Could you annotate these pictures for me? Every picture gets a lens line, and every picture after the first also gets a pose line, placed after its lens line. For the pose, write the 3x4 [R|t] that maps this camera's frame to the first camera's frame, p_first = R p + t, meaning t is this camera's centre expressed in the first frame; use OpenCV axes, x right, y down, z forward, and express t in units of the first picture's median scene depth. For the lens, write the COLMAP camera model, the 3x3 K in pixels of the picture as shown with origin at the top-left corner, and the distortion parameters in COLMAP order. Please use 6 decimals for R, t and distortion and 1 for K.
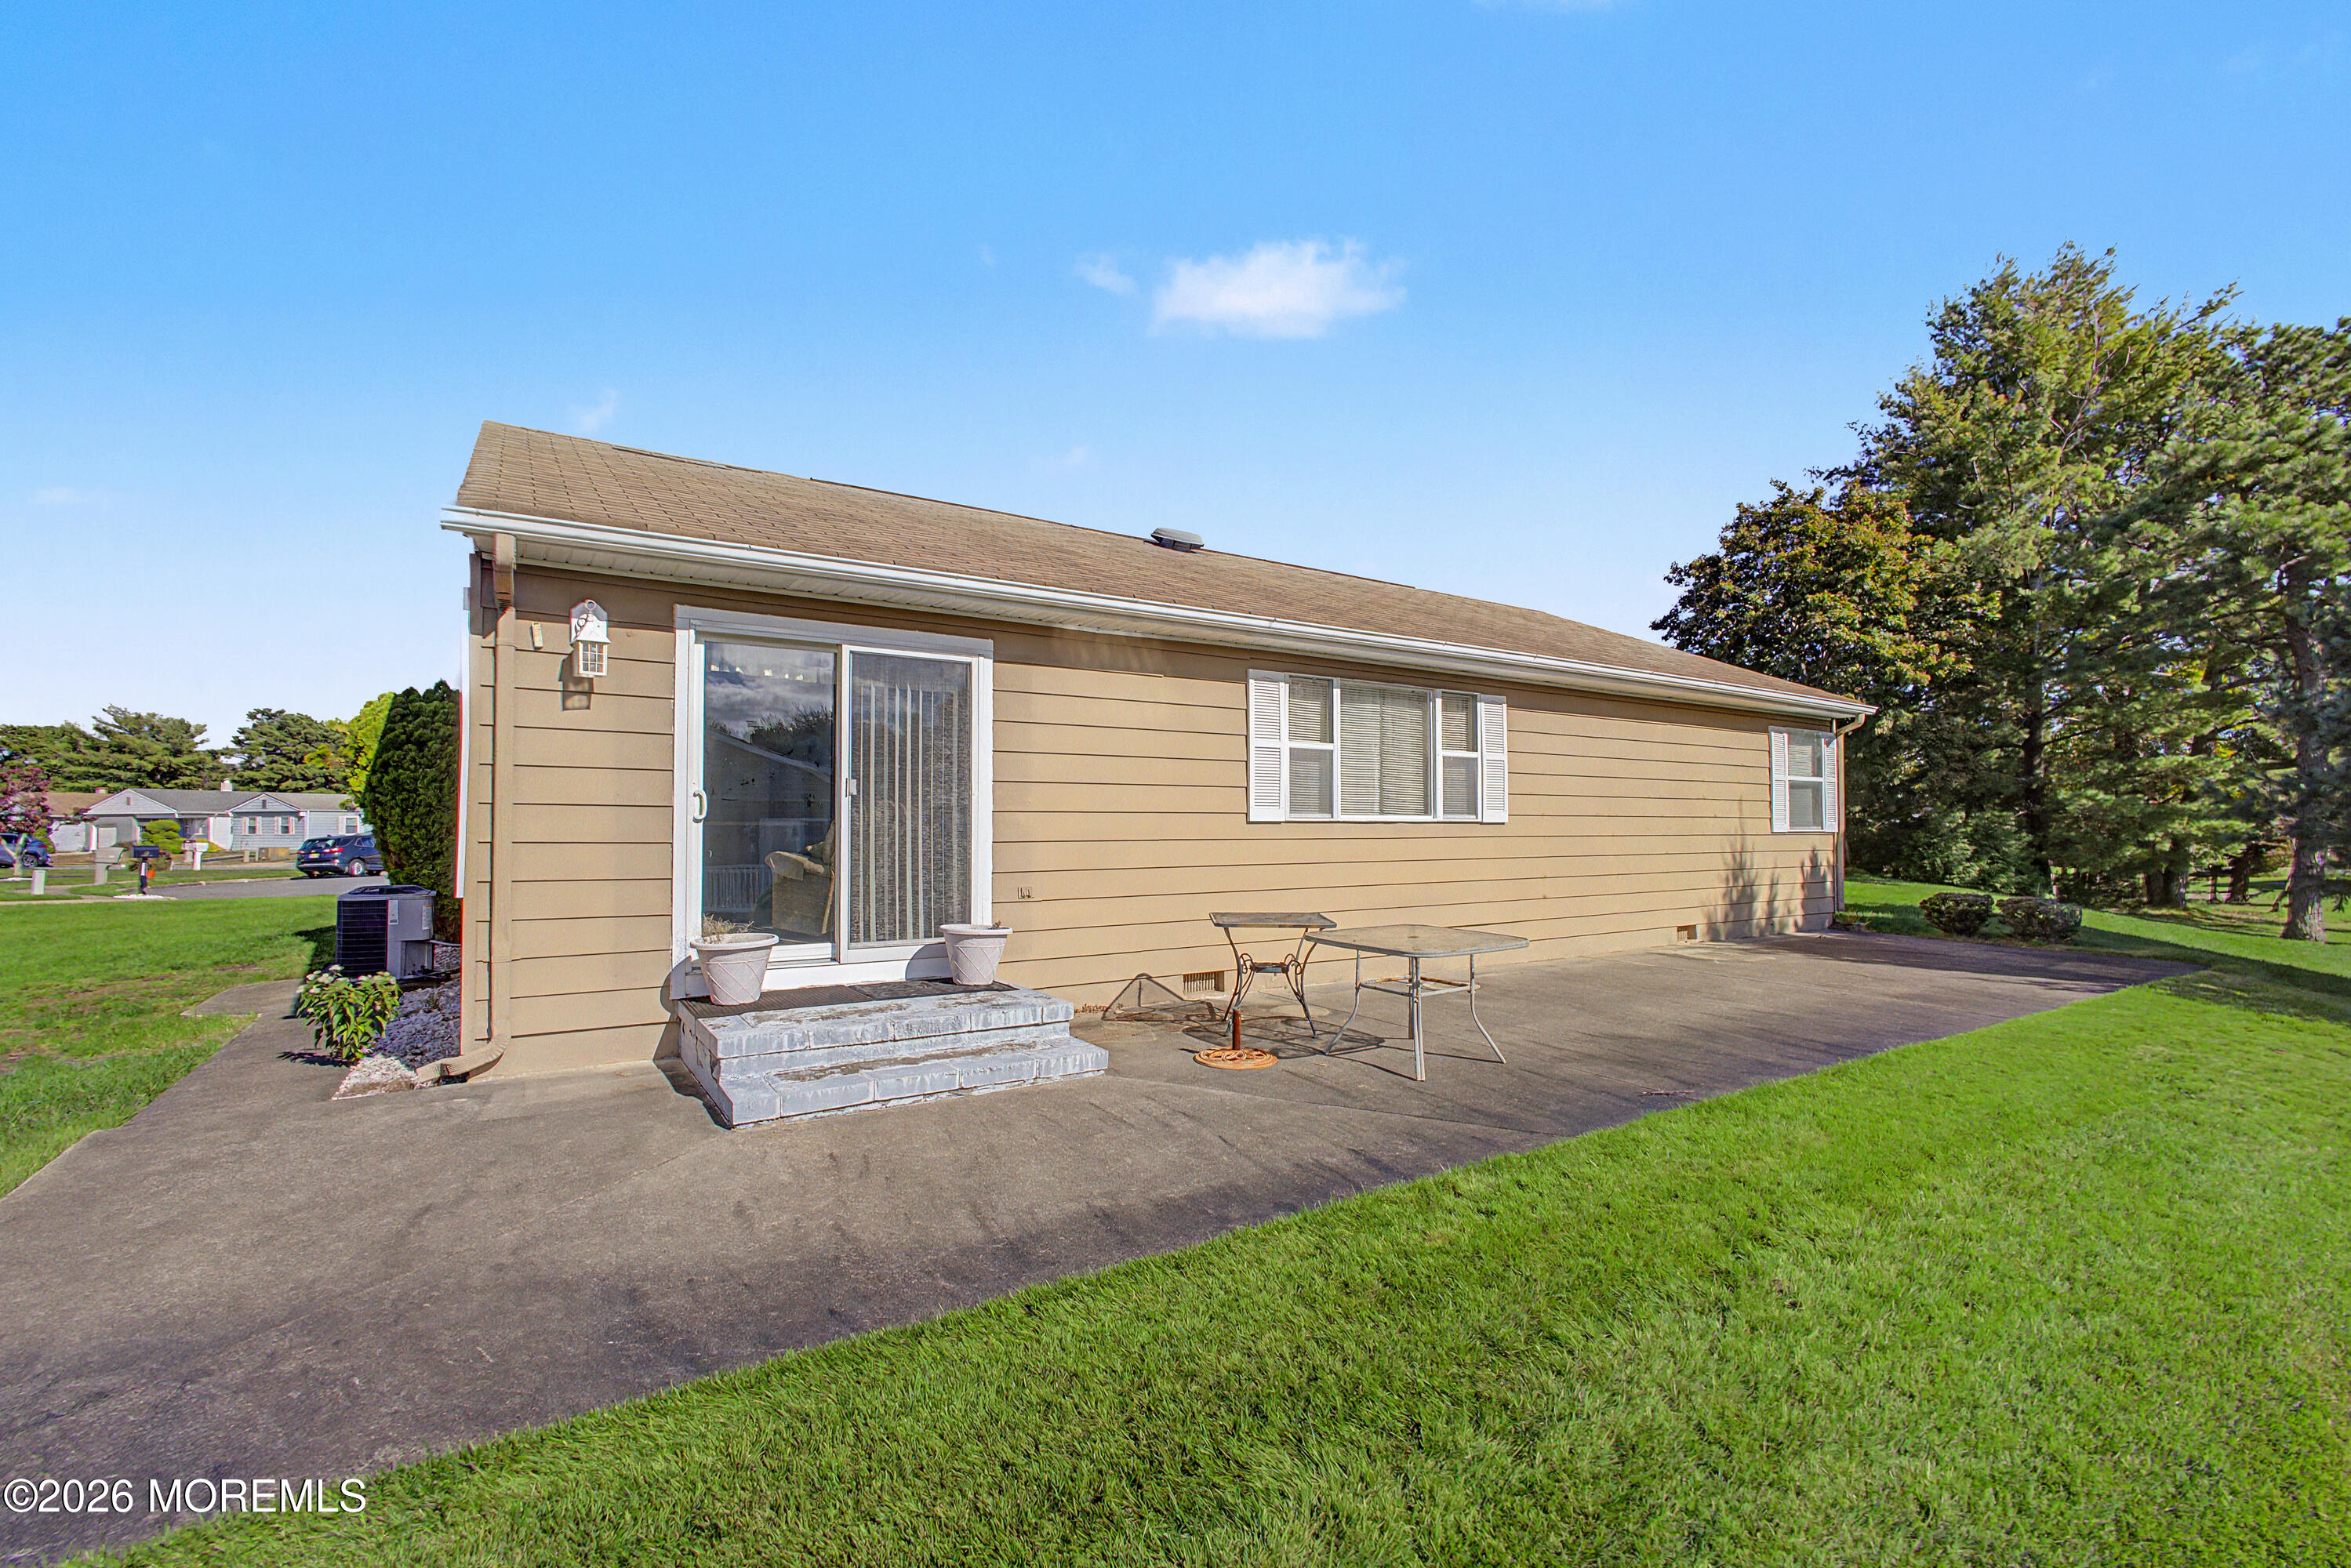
lens RADIAL K [[1035.6, 0, 1144.9], [0, 1035.6, 786.9], [0, 0, 1]] dist [0.001659, 0.000050]
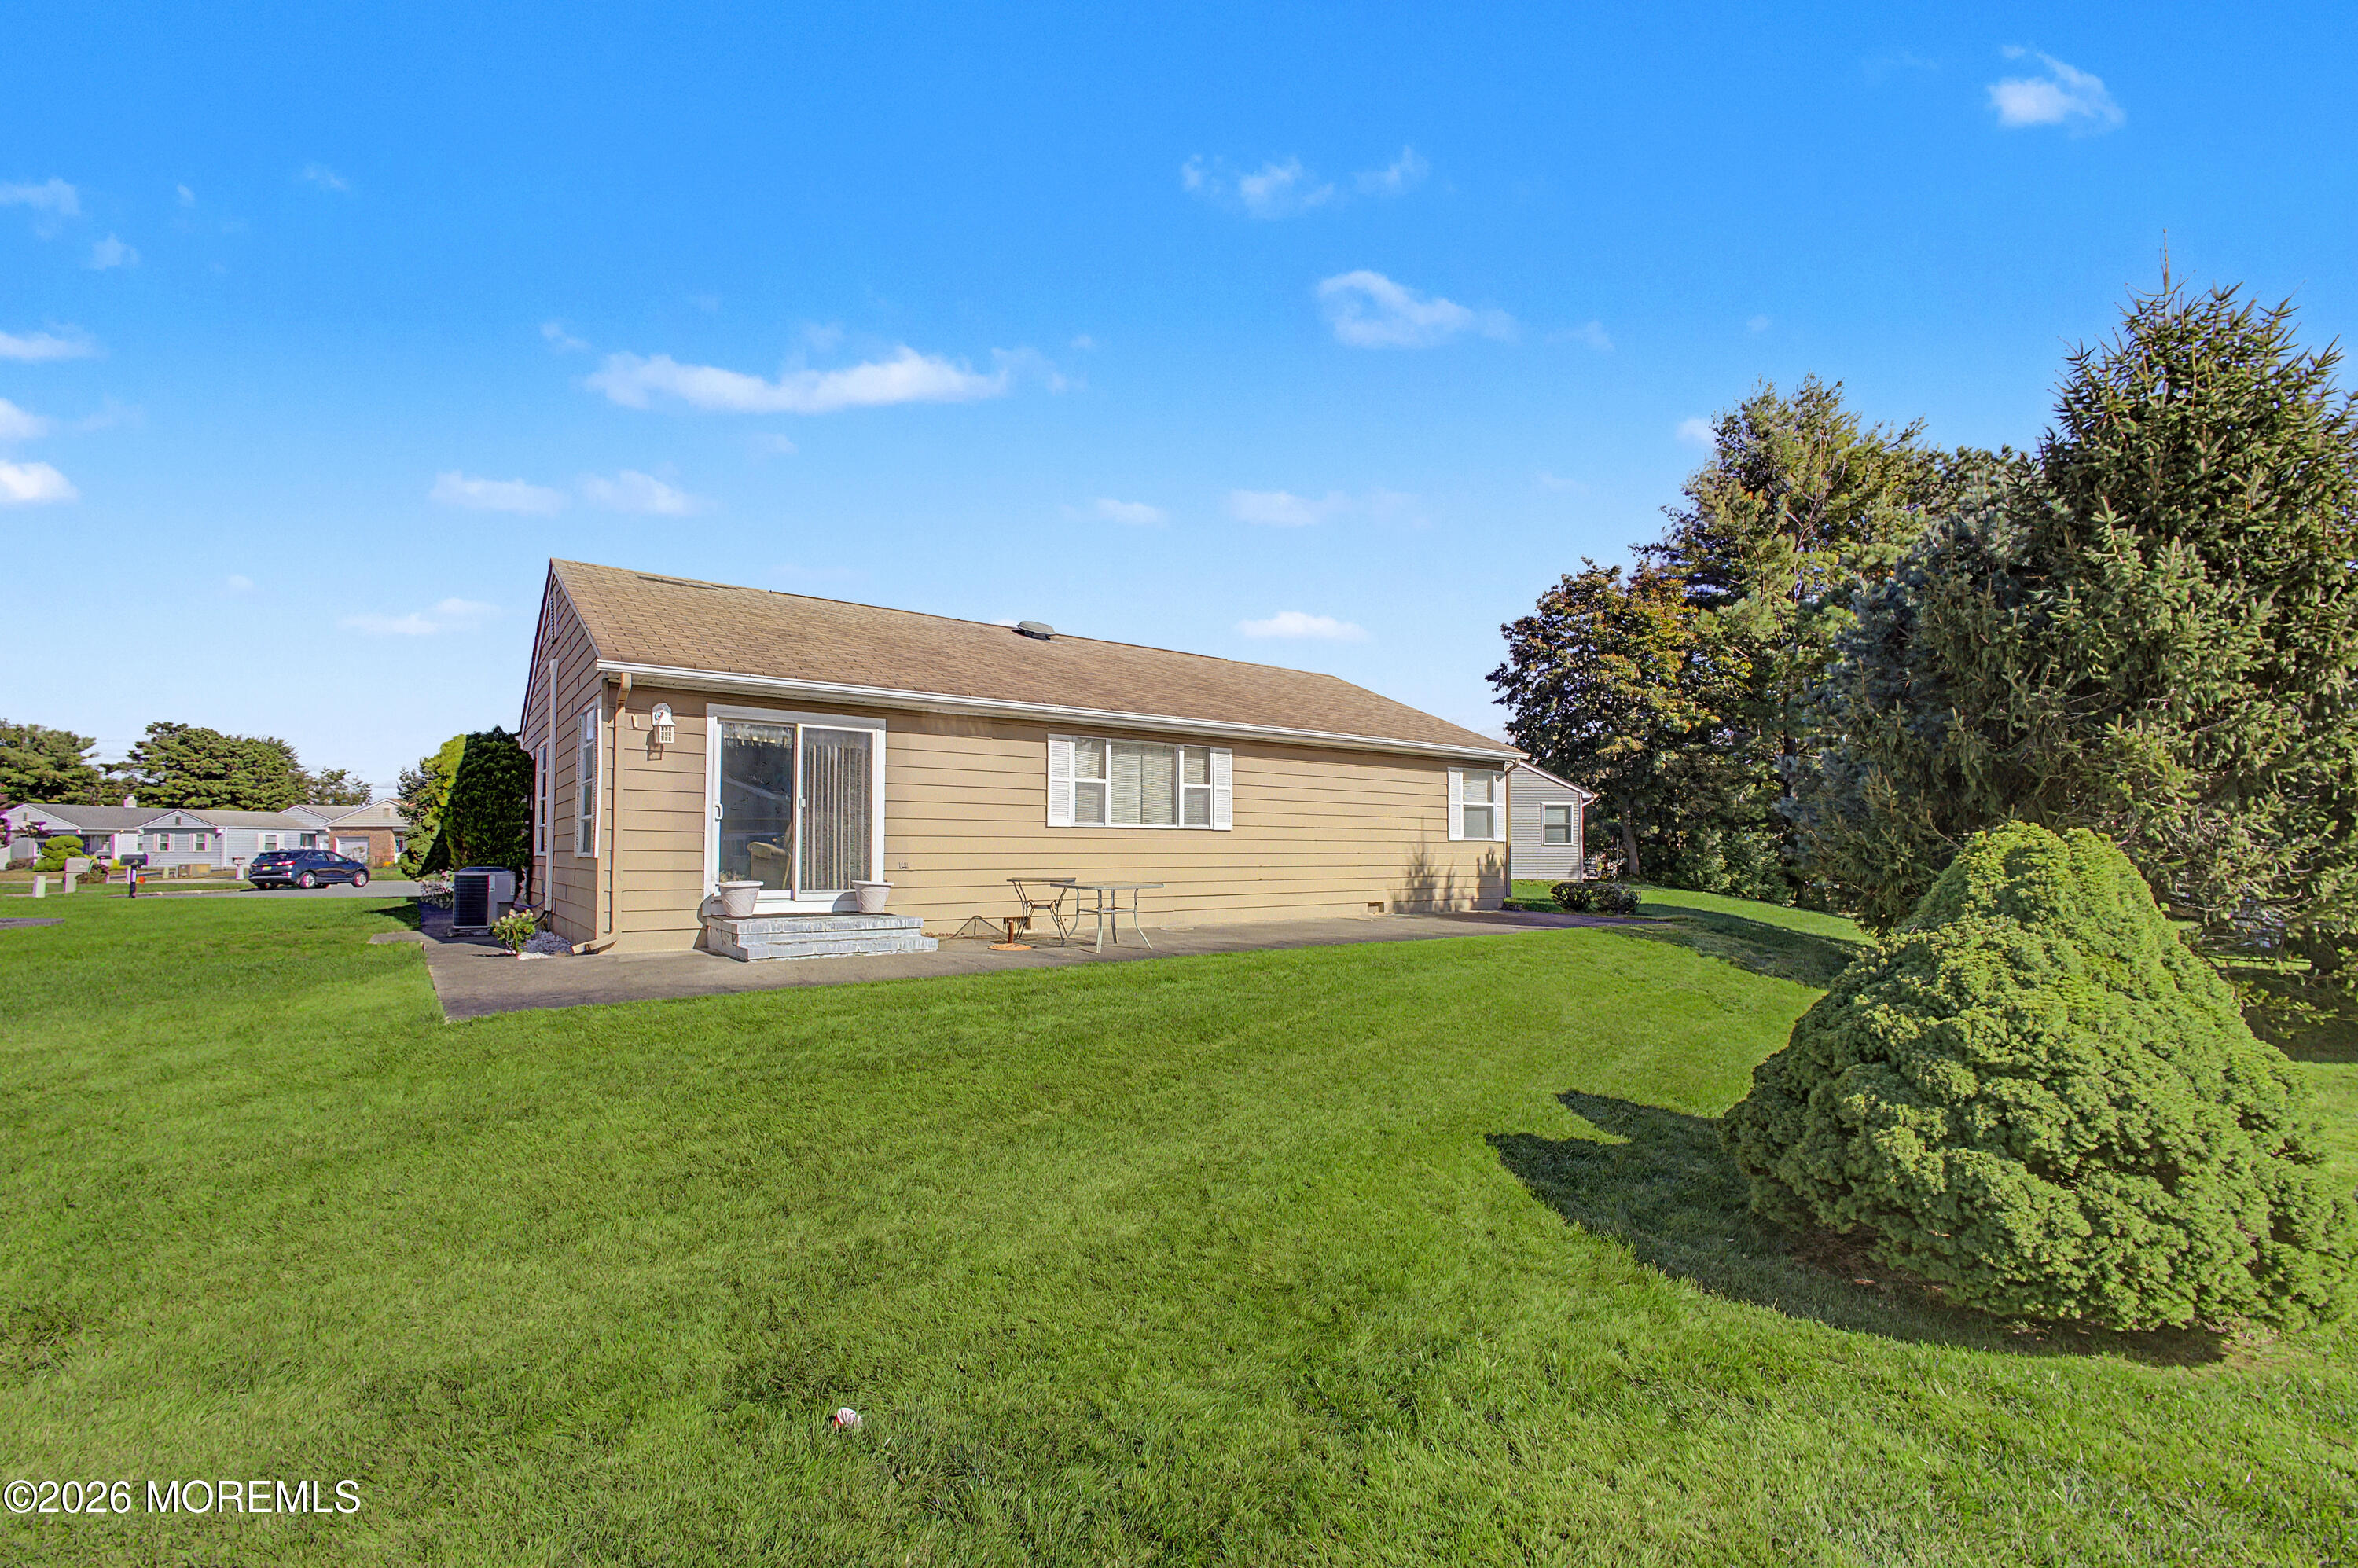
lens RADIAL K [[1059.5, 0, 1189.0], [0, 1059.5, 802.0], [0, 0, 1]] dist [-0.022431, 0.011080]
pose [[0.995918, 0.007788, 0.089925, 0.146880], [-0.007030, 0.999937, -0.008744, 0.006848], [-0.089987, 0.008076, 0.995910, -0.592380]]
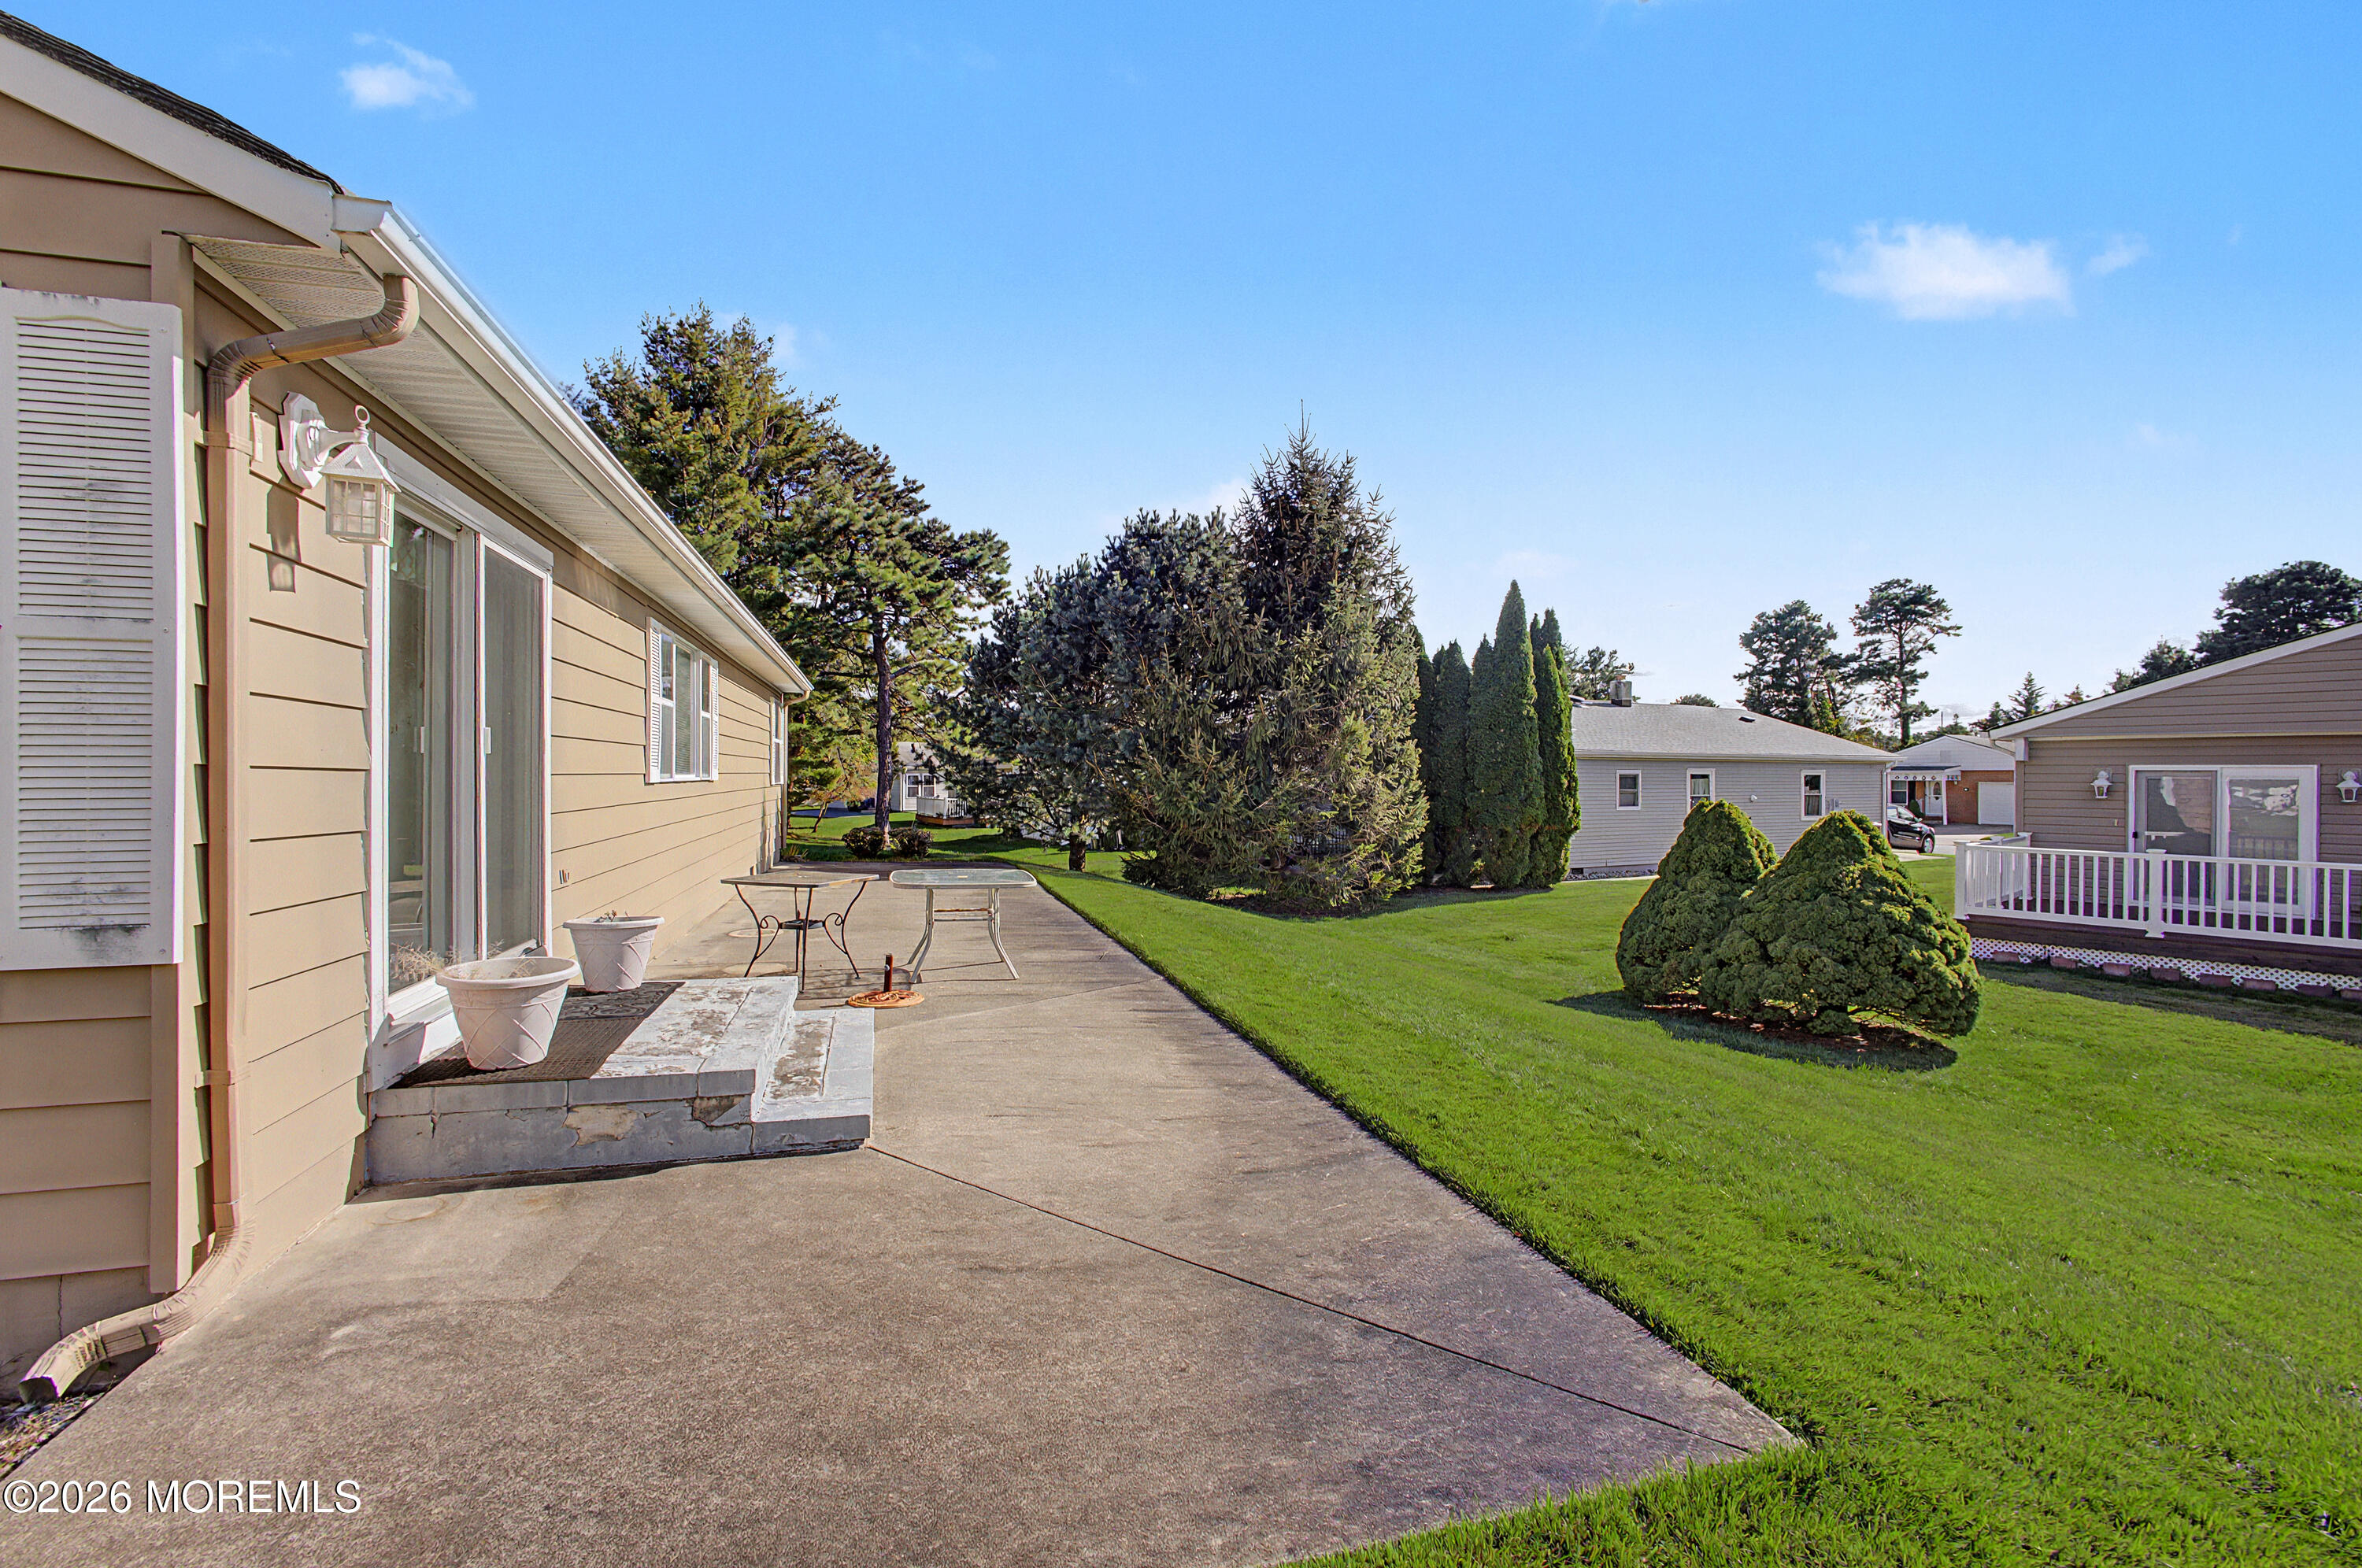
lens RADIAL K [[1061.2, 0, 1191.0], [0, 1061.2, 802.1], [0, 0, 1]] dist [-0.022431, 0.011080]
pose [[0.274794, -0.028321, 0.961086, -0.735826], [-0.036277, 0.998549, 0.039797, -0.005294], [-0.960819, -0.045801, 0.273367, 0.311444]]
